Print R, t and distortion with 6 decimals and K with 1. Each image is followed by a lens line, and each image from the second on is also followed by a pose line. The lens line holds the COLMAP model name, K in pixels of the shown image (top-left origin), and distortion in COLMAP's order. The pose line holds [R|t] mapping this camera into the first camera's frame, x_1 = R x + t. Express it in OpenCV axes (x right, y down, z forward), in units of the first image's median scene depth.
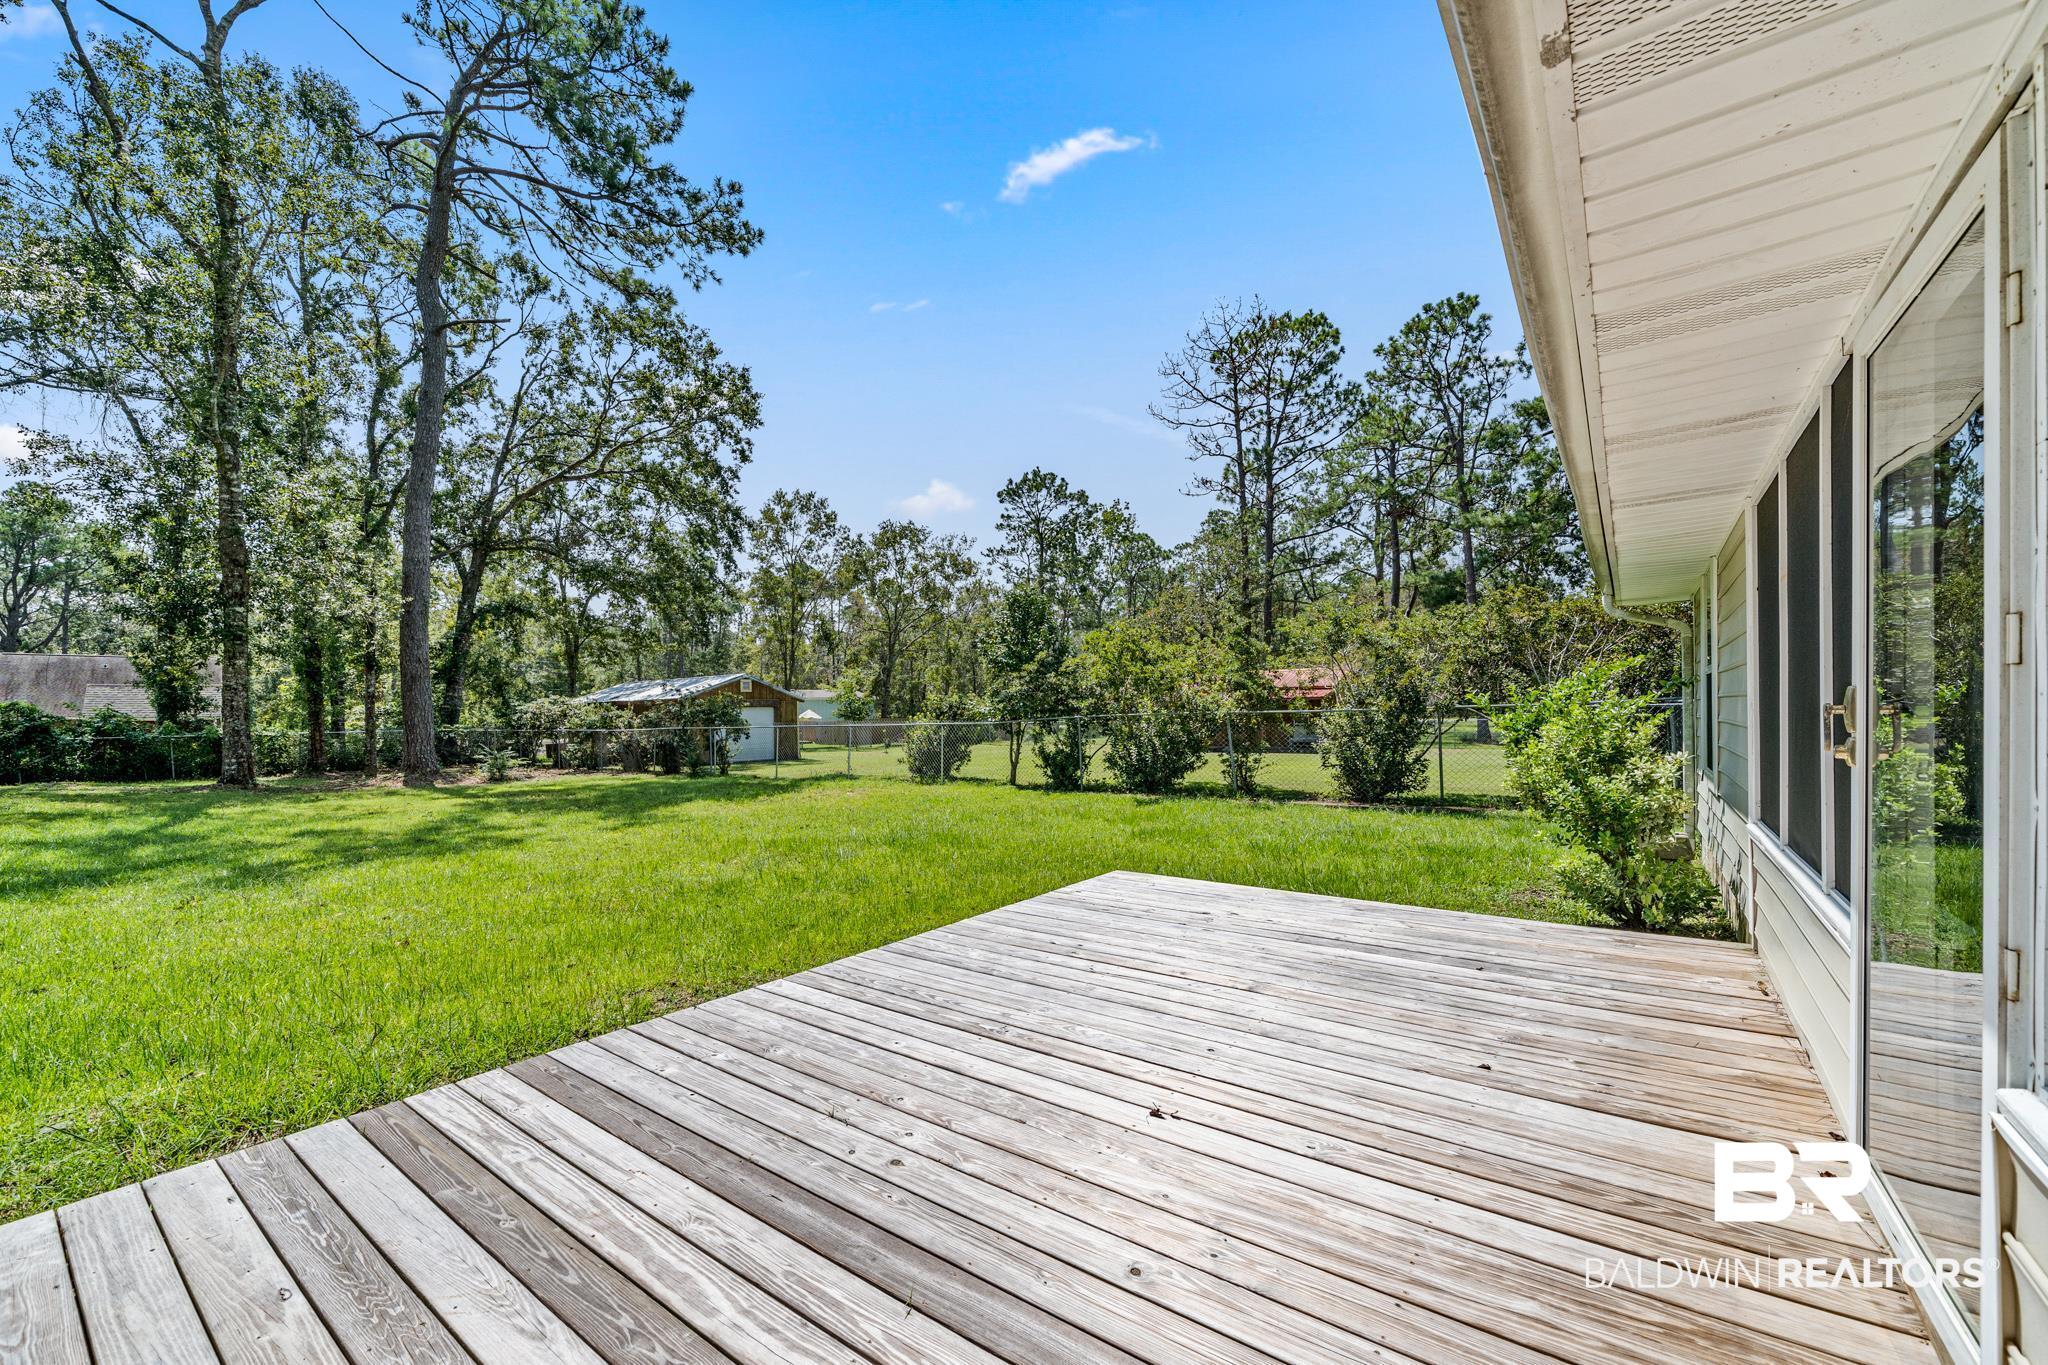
lens RADIAL K [[814.4, 0, 1025.8], [0, 814.4, 720.1], [0, 0, 1]] dist [0.001017, -0.000116]
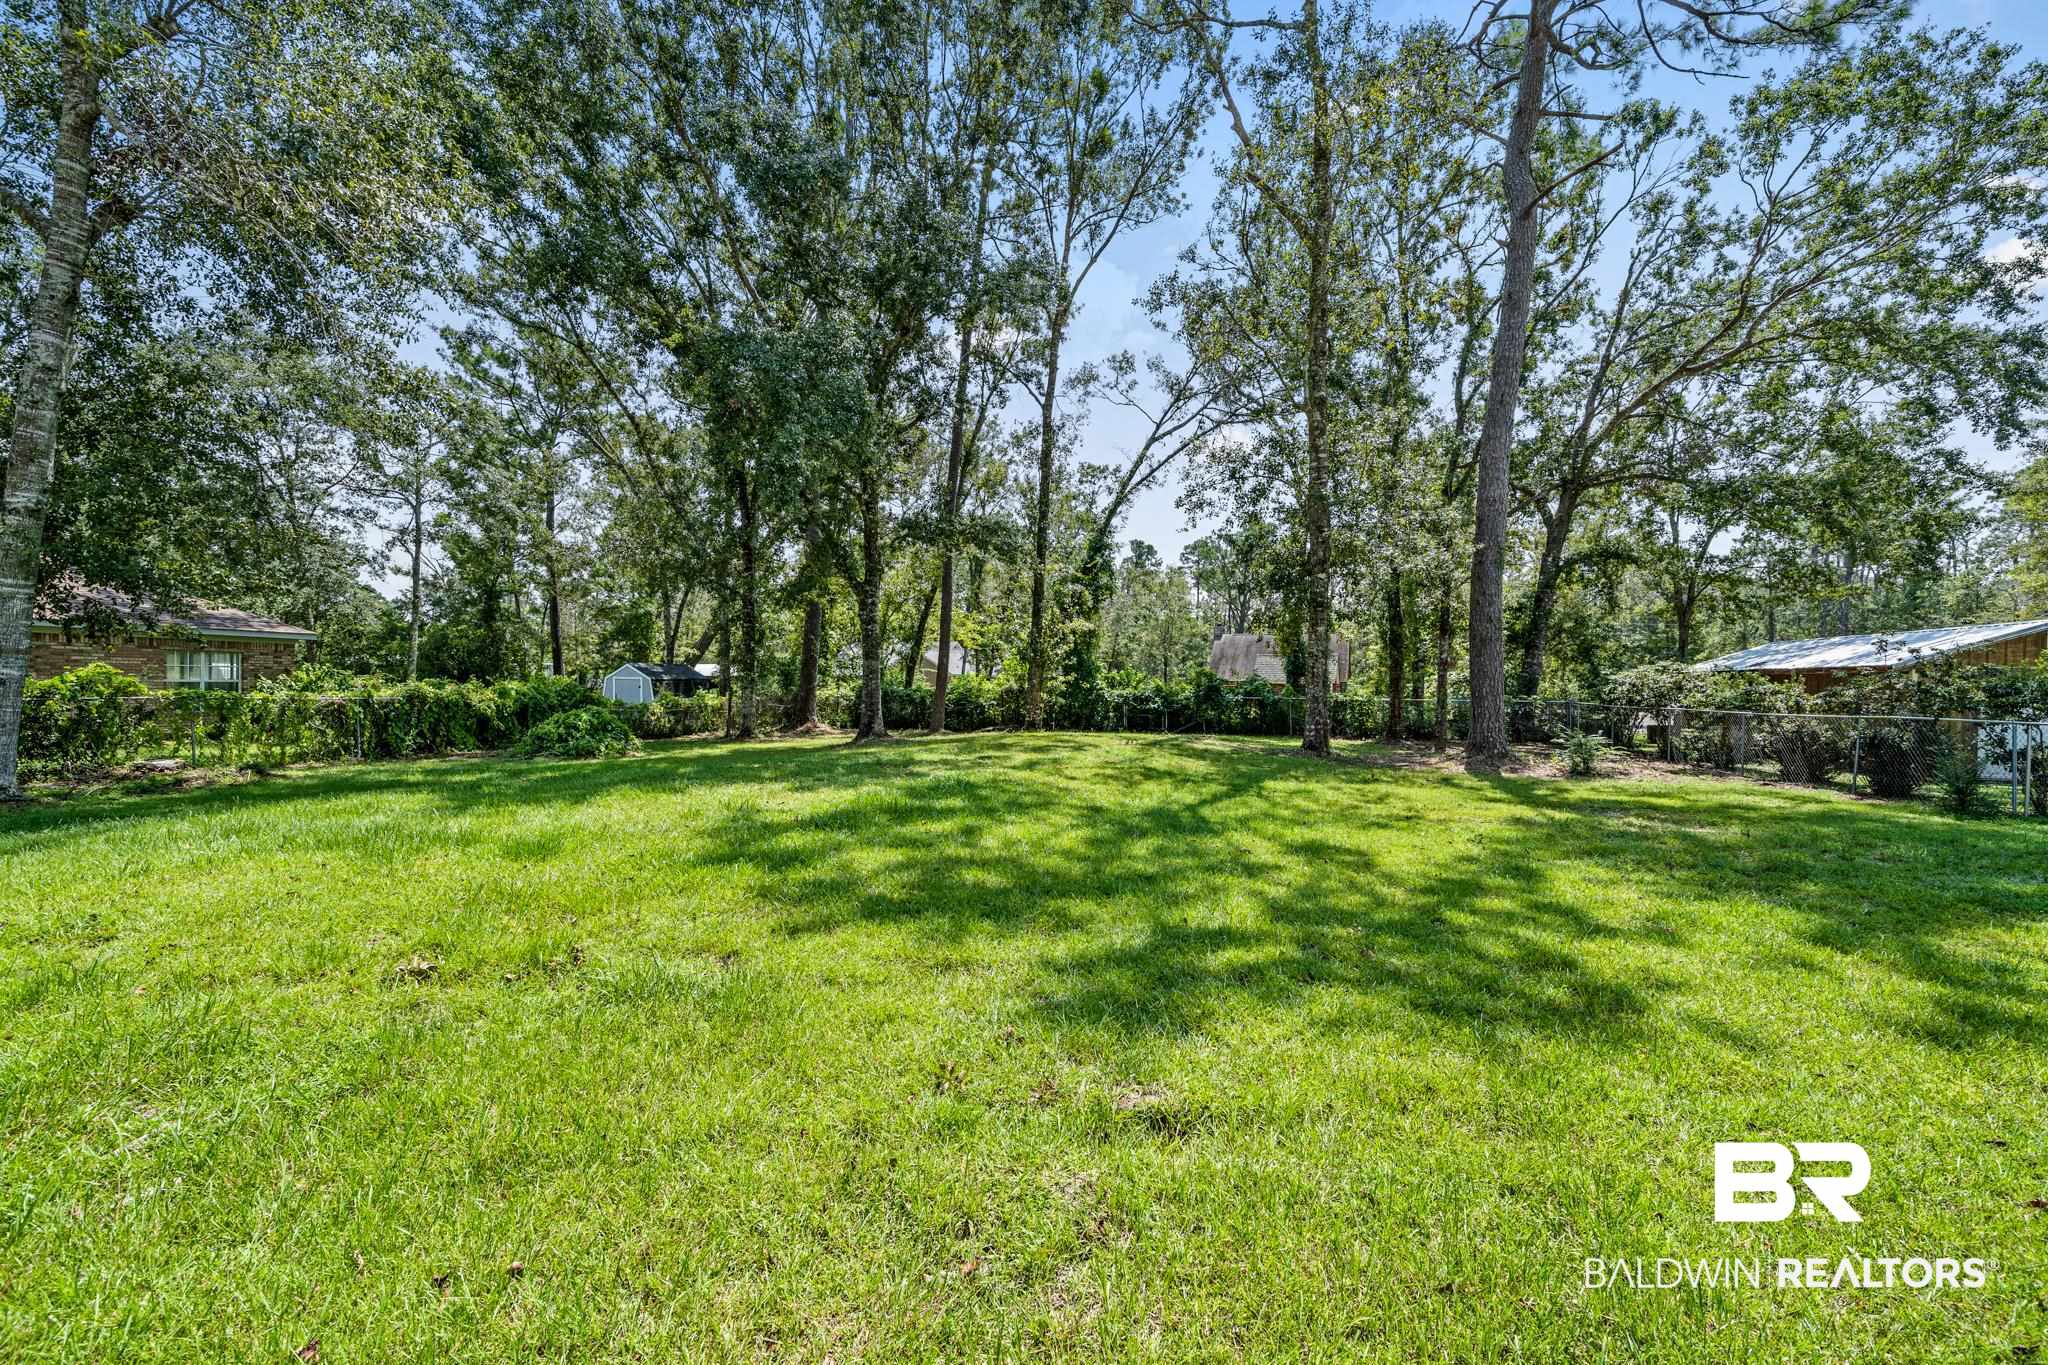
lens RADIAL K [[821.3, 0, 995.9], [0, 821.3, 686.4], [0, 0, 1]] dist [0.001141, 0.000042]
pose [[0.366083, 0.023660, -0.930281, -0.090801], [-0.025008, 0.999566, 0.015581, -0.003215], [0.930246, 0.017560, 0.366516, 0.139549]]
